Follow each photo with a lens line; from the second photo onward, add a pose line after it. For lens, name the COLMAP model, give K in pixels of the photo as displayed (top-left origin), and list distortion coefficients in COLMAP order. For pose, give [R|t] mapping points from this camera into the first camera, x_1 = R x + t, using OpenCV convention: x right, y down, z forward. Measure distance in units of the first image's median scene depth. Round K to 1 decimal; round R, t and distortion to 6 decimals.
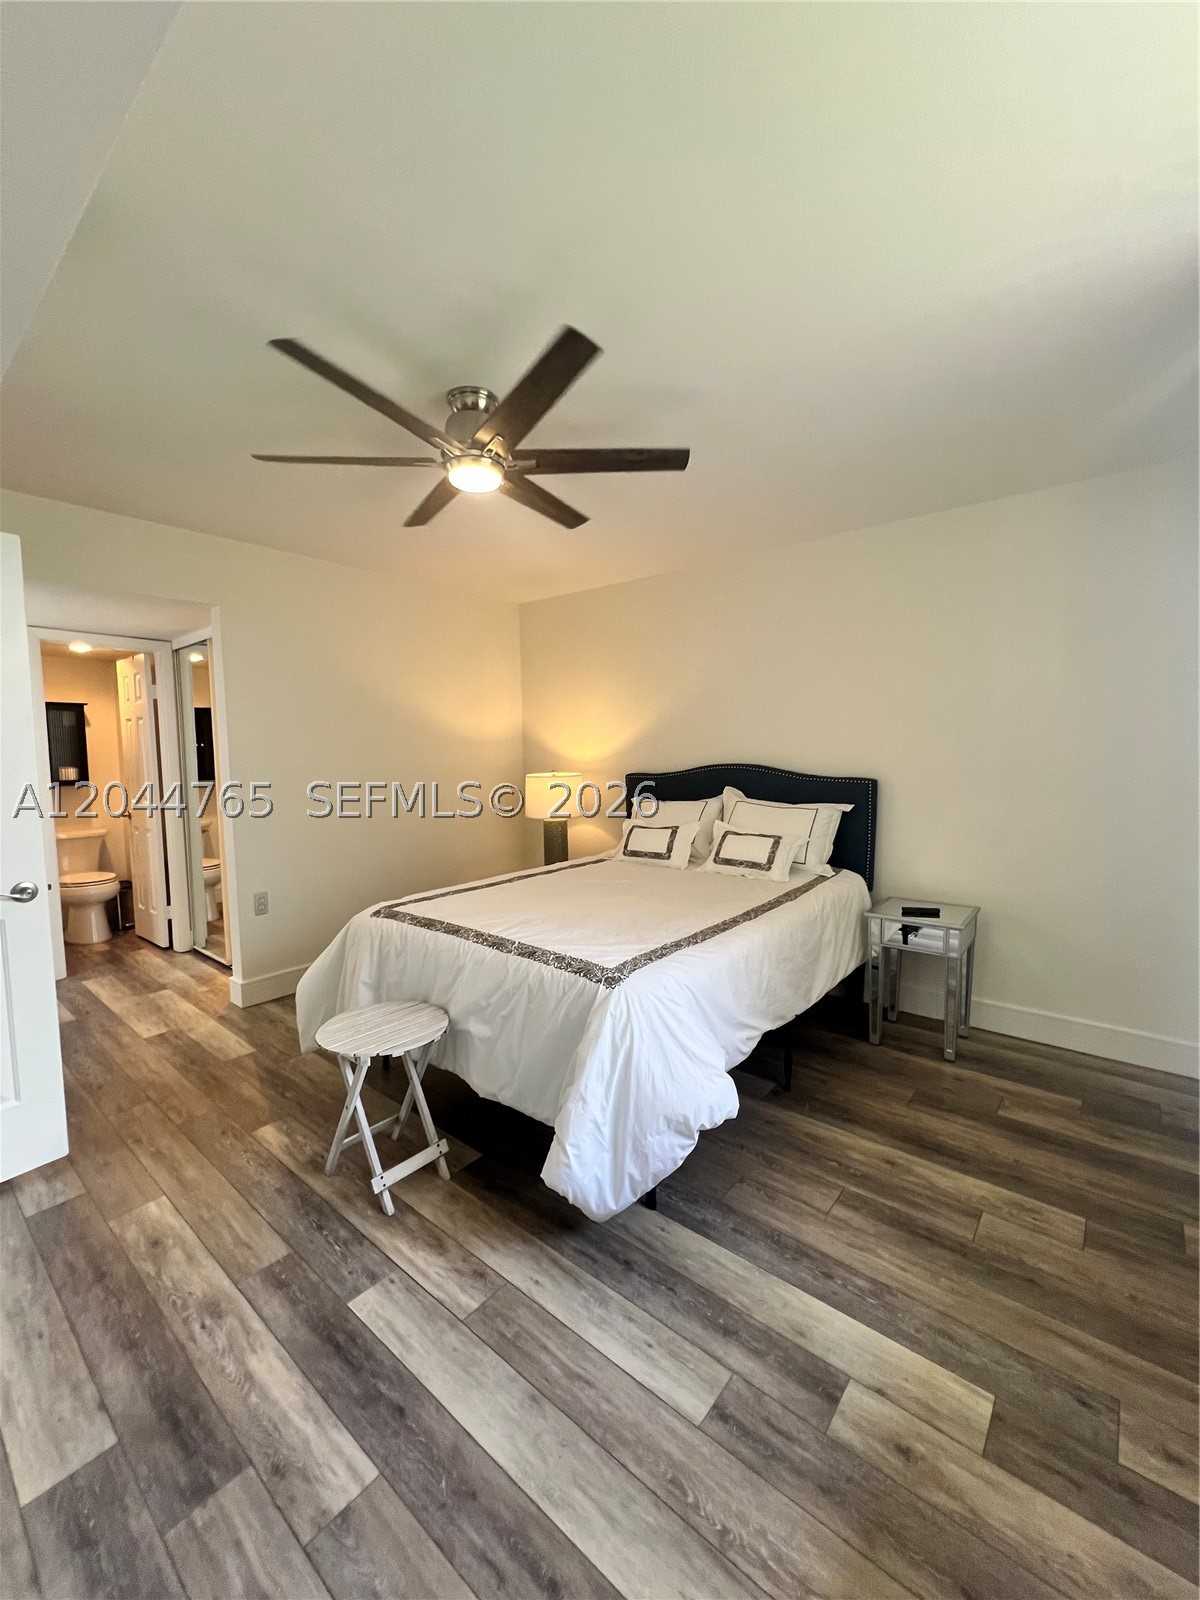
lens RADIAL K [[644.2, 0, 601.5], [0, 644.2, 799.1], [0, 0, 1]] dist [-0.000212, 0.000716]
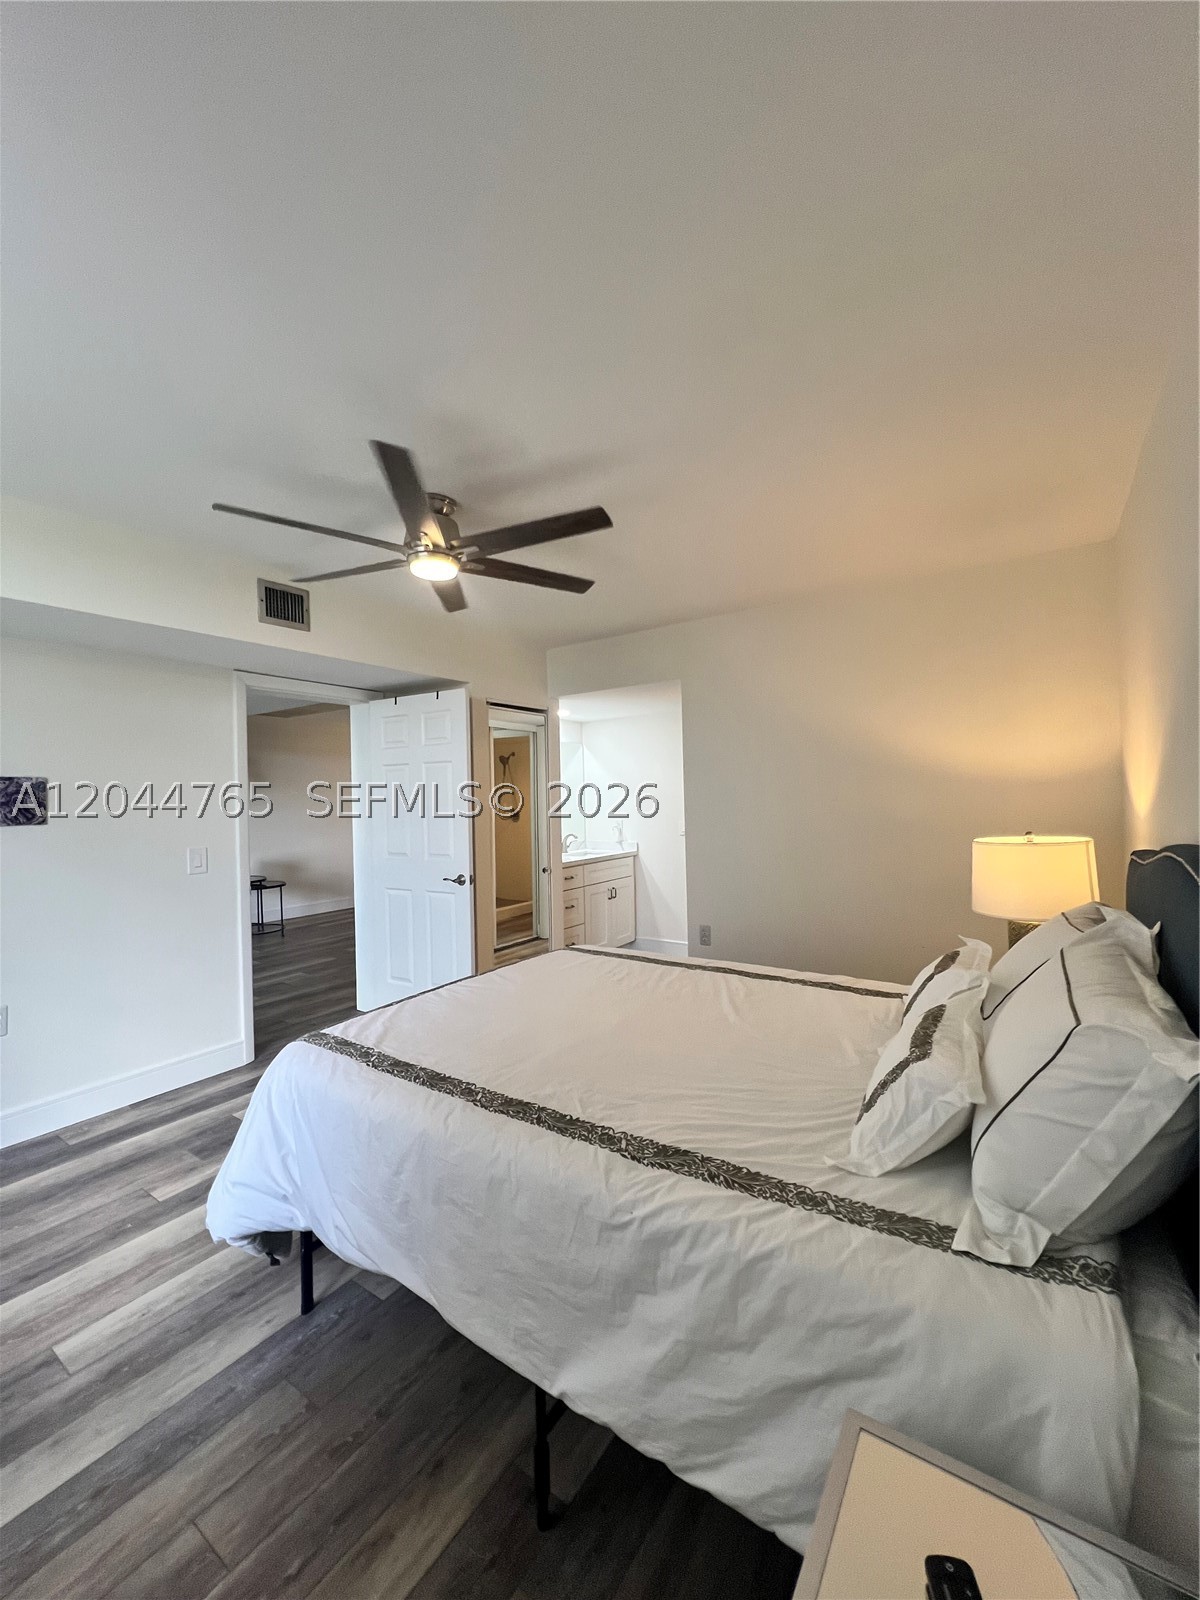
lens RADIAL K [[639.3, 0, 602.0], [0, 639.3, 804.8], [0, 0, 1]] dist [-0.003568, 0.000511]
pose [[0.094231, 0.016937, -0.995406, 1.083372], [-0.058770, 0.998206, 0.011421, -0.131767], [0.993814, 0.057424, 0.095058, 1.382324]]
